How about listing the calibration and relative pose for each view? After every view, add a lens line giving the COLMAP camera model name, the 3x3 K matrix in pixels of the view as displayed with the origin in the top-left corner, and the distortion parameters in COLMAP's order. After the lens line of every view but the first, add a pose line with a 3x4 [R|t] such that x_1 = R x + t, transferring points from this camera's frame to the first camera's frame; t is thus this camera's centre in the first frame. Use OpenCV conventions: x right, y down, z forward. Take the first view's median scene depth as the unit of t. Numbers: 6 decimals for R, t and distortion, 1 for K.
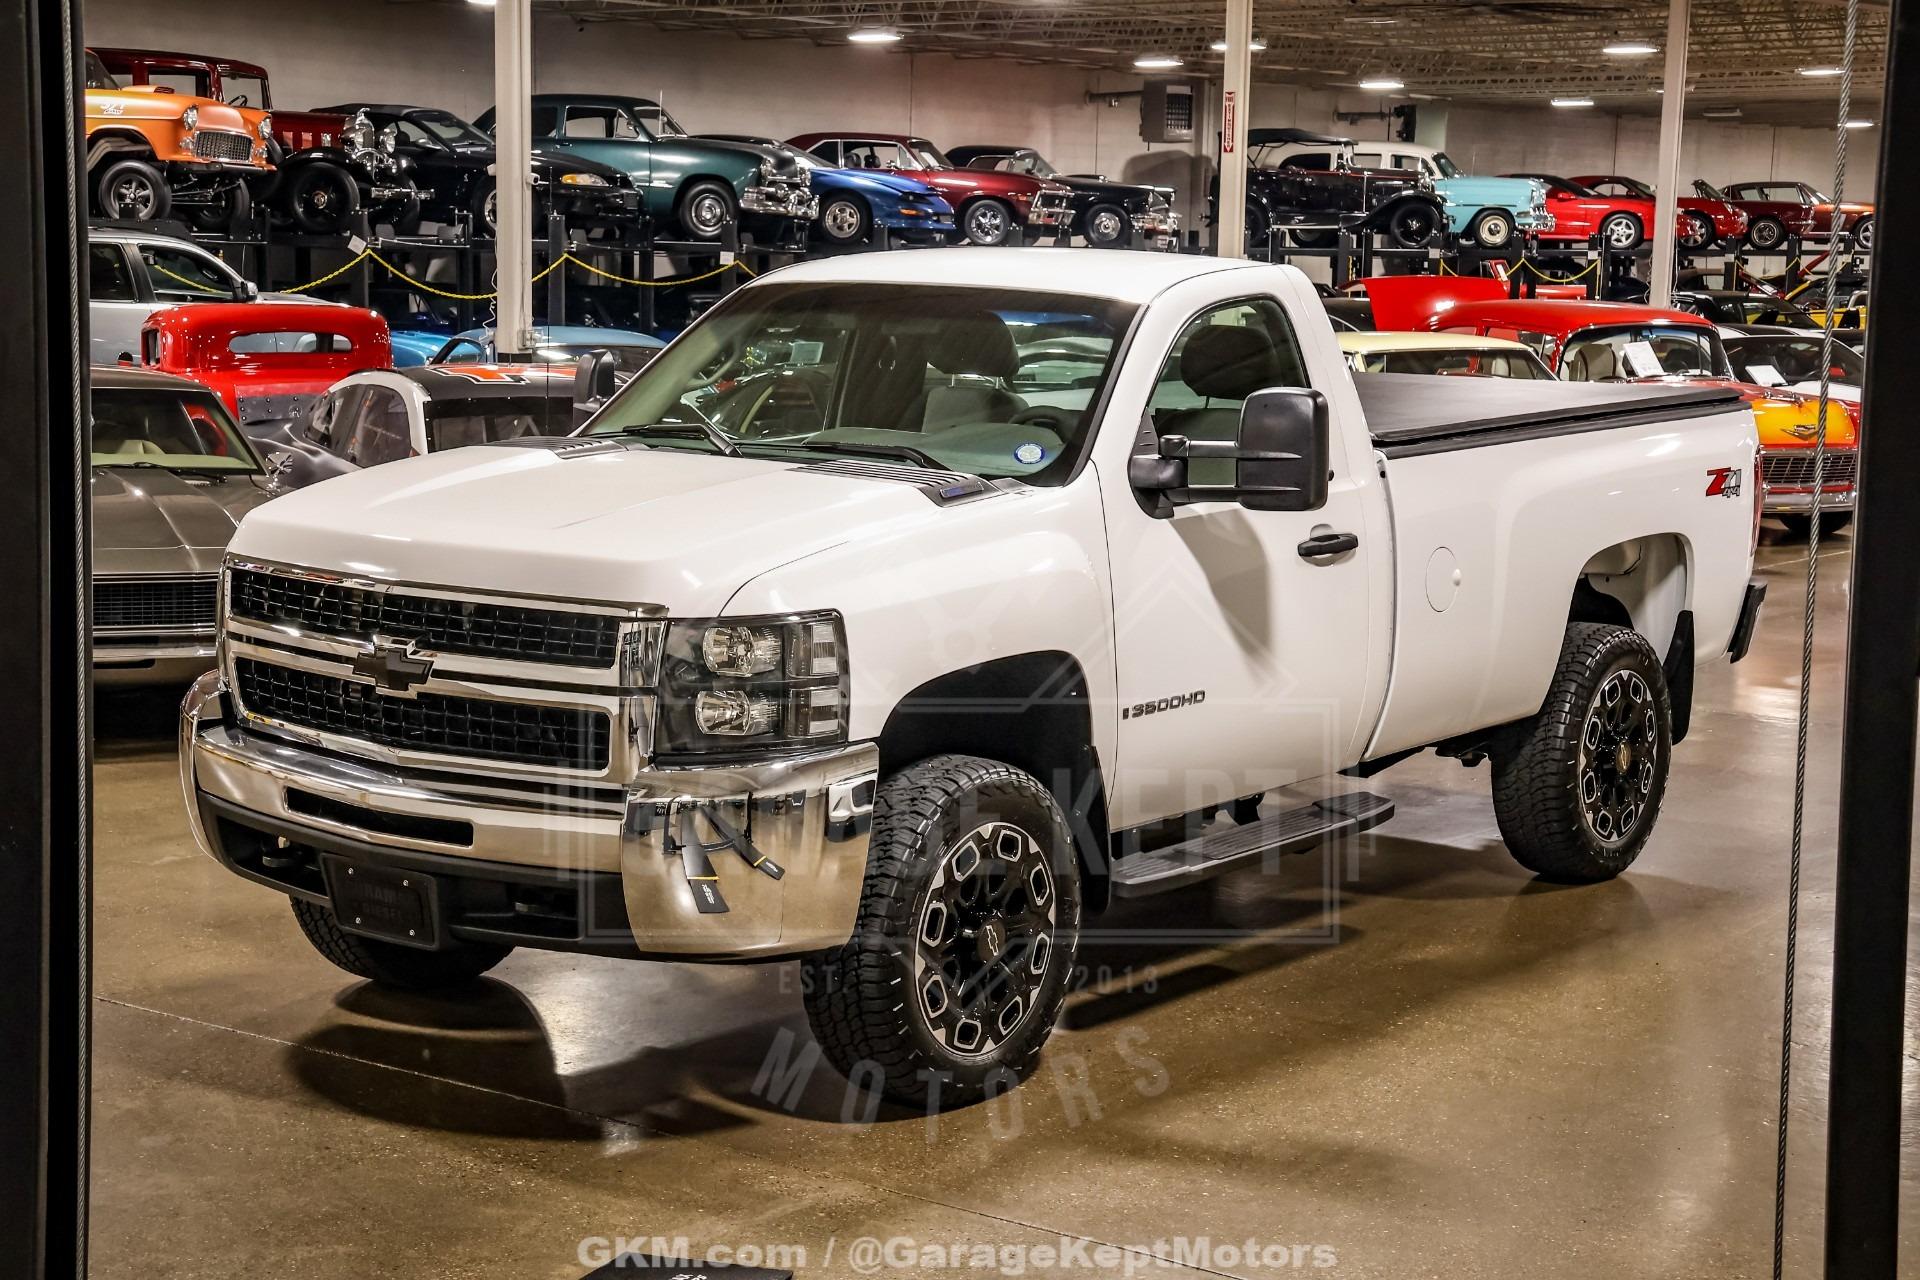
lens RADIAL K [[2984.6, 0, 952.1], [0, 2984.6, 636.8], [0, 0, 1]] dist [0.170653, 0.192966]
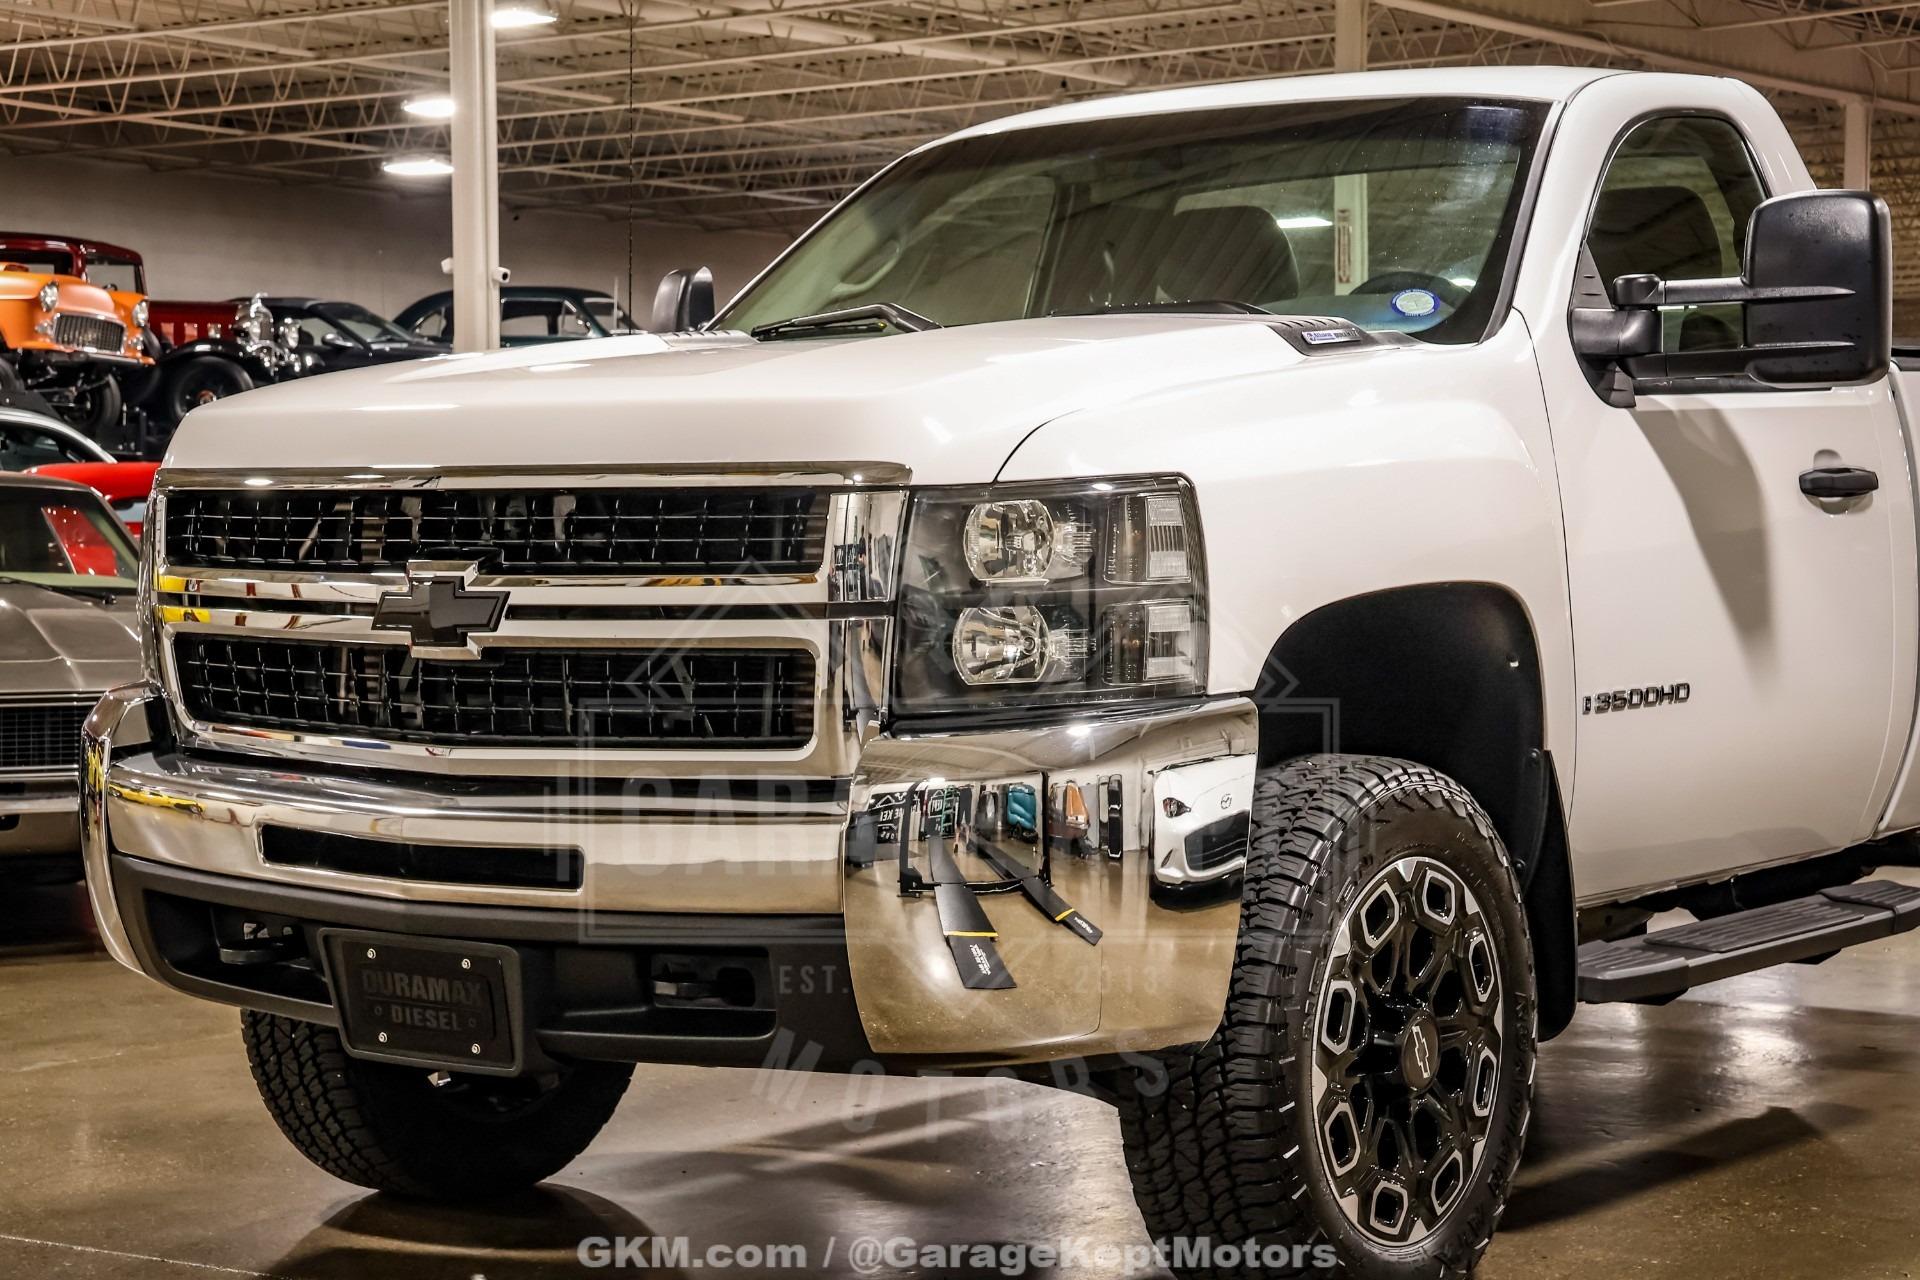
lens RADIAL K [[3440.1, 0, 958.4], [0, 3440.1, 643.4], [0, 0, 1]] dist [0.231517, 0.347951]
pose [[0.999644, -0.023547, 0.012513, -0.077195], [0.024664, 0.994857, -0.098237, 0.075858], [-0.010135, 0.098511, 0.995084, 0.257906]]
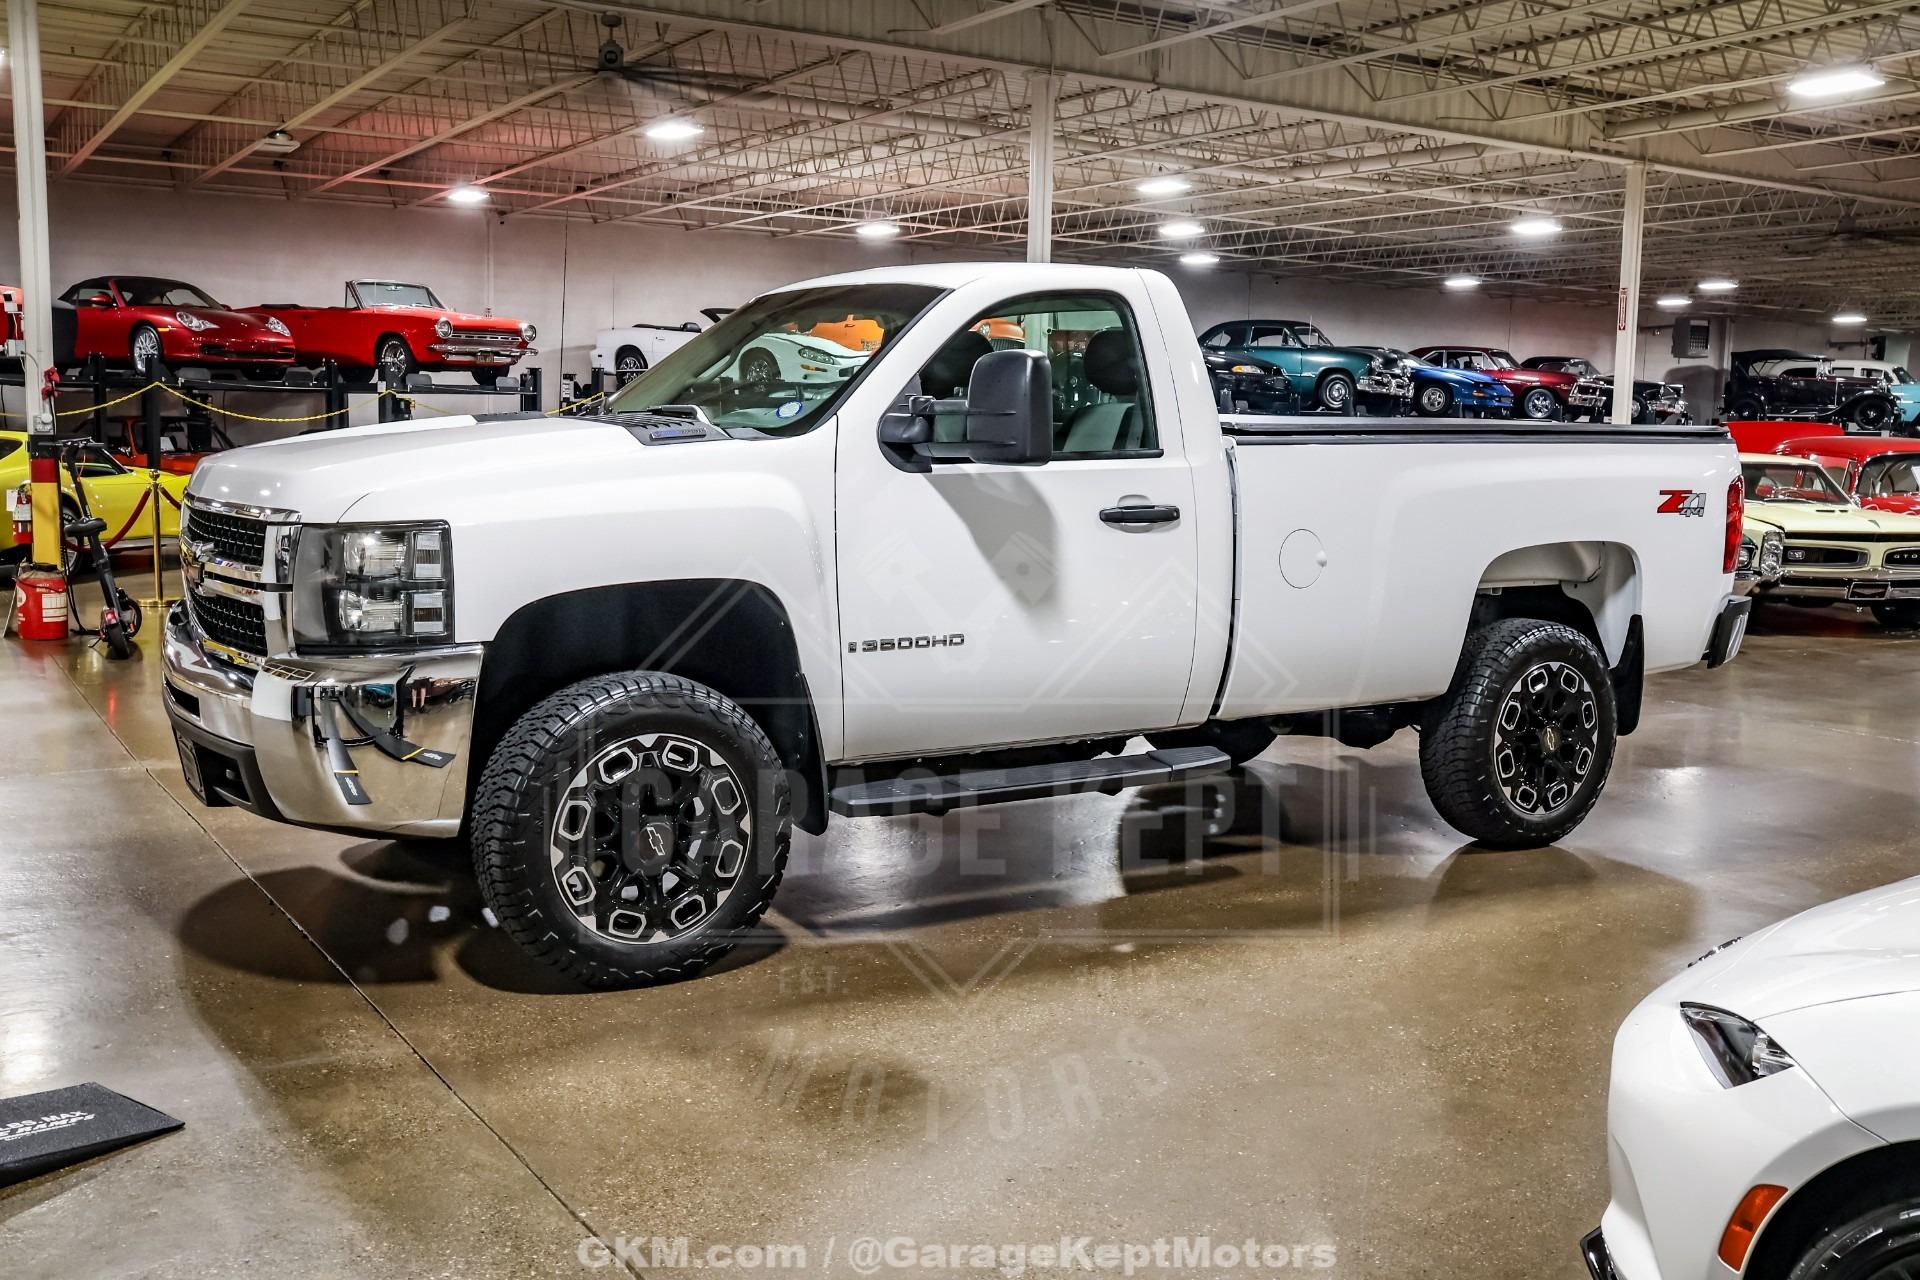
lens RADIAL K [[1790.1, 0, 972.3], [0, 1790.1, 646.9], [0, 0, 1]] dist [-0.122650, 0.217090]
pose [[0.937561, 0.045648, -0.344813, 0.302132], [-0.051370, 0.998652, -0.007470, 0.026348], [0.344008, 0.024716, 0.938642, 0.379307]]
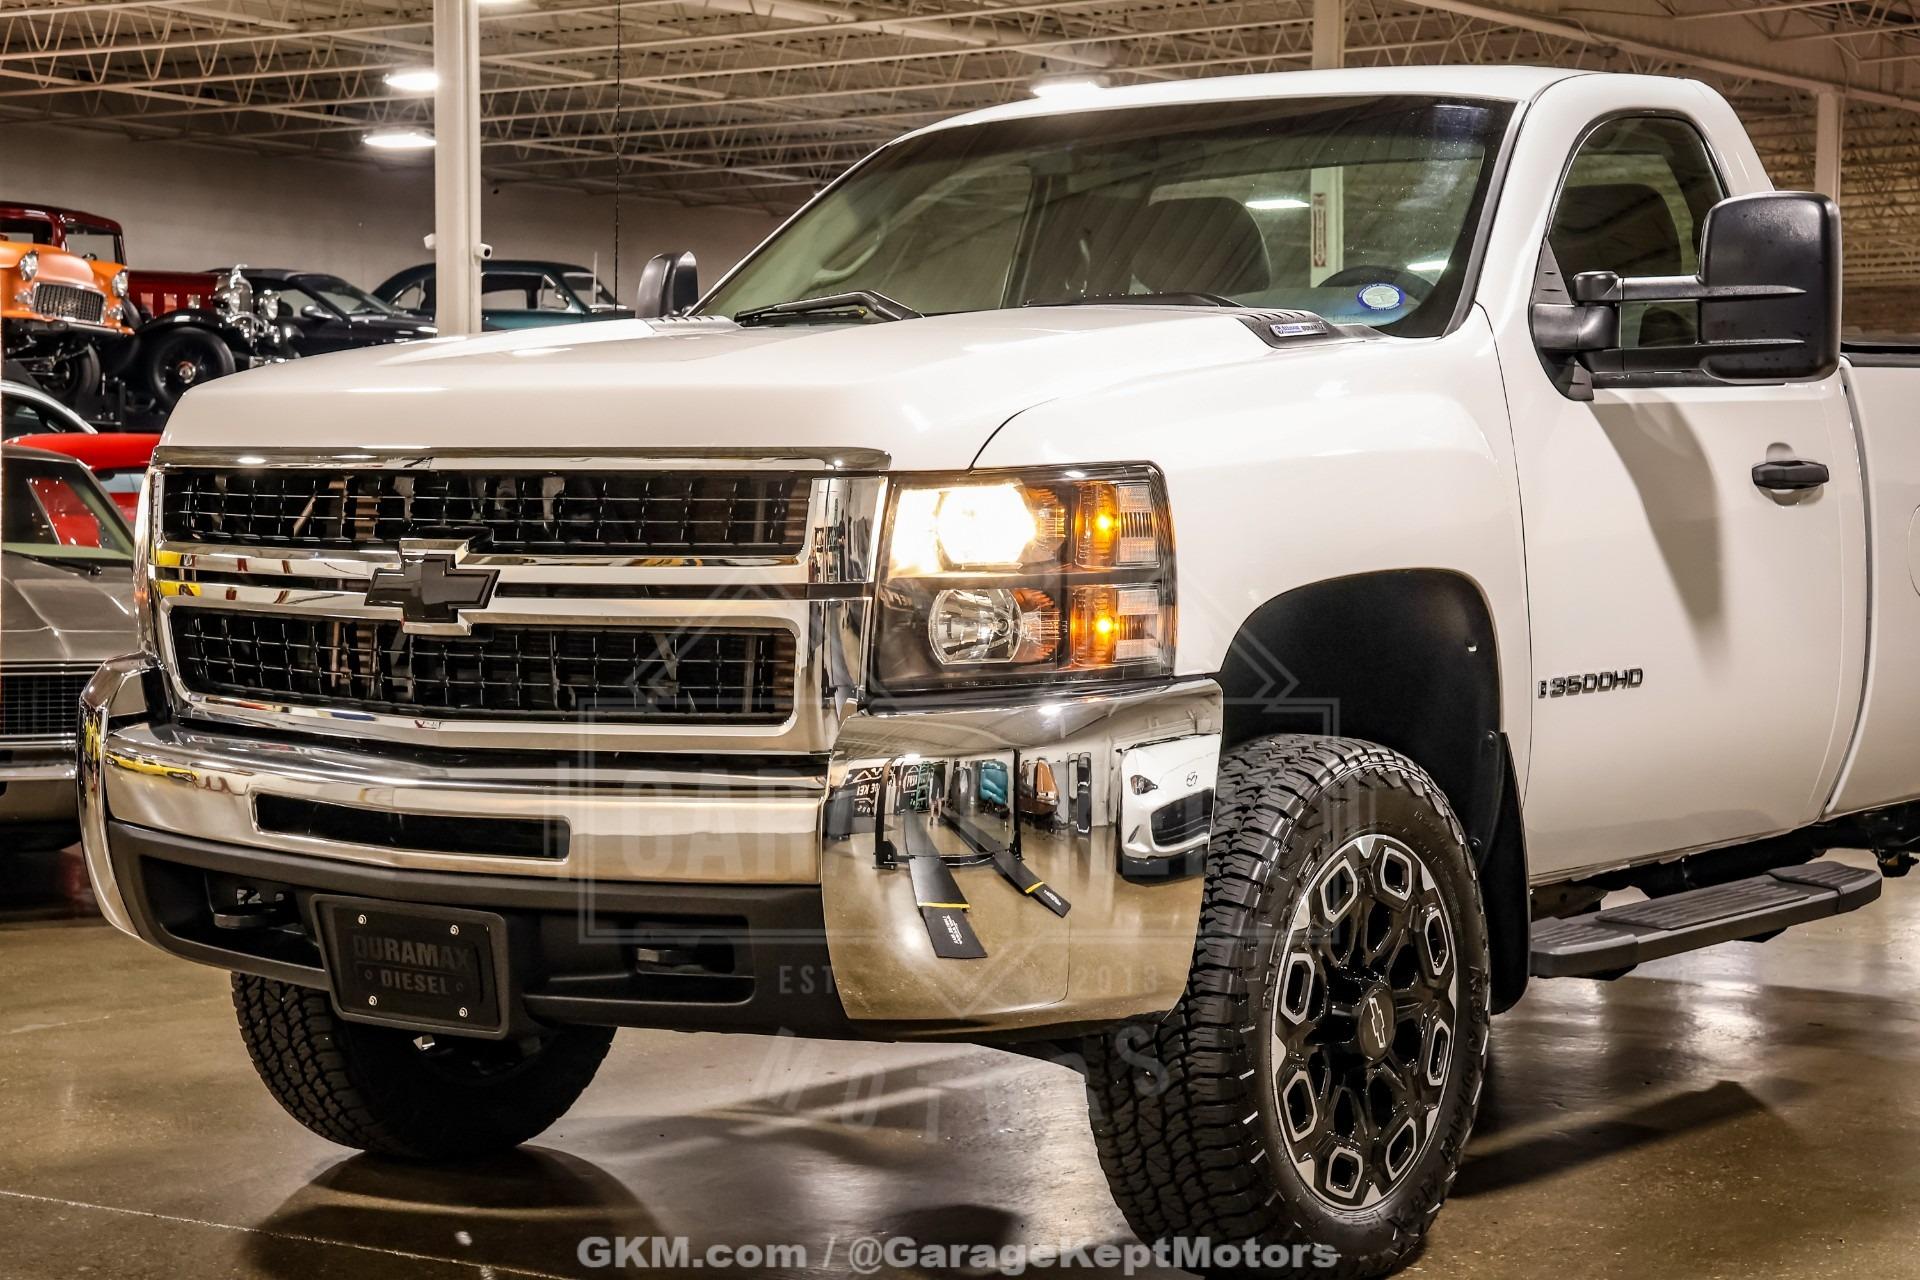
lens RADIAL K [[3440.1, 0, 958.4], [0, 3440.1, 643.4], [0, 0, 1]] dist [0.231517, 0.347951]
pose [[0.999706, -0.014396, 0.019523, -0.077452], [0.016123, 0.995684, -0.091399, 0.077073], [-0.018123, 0.091687, 0.995623, 0.238107]]
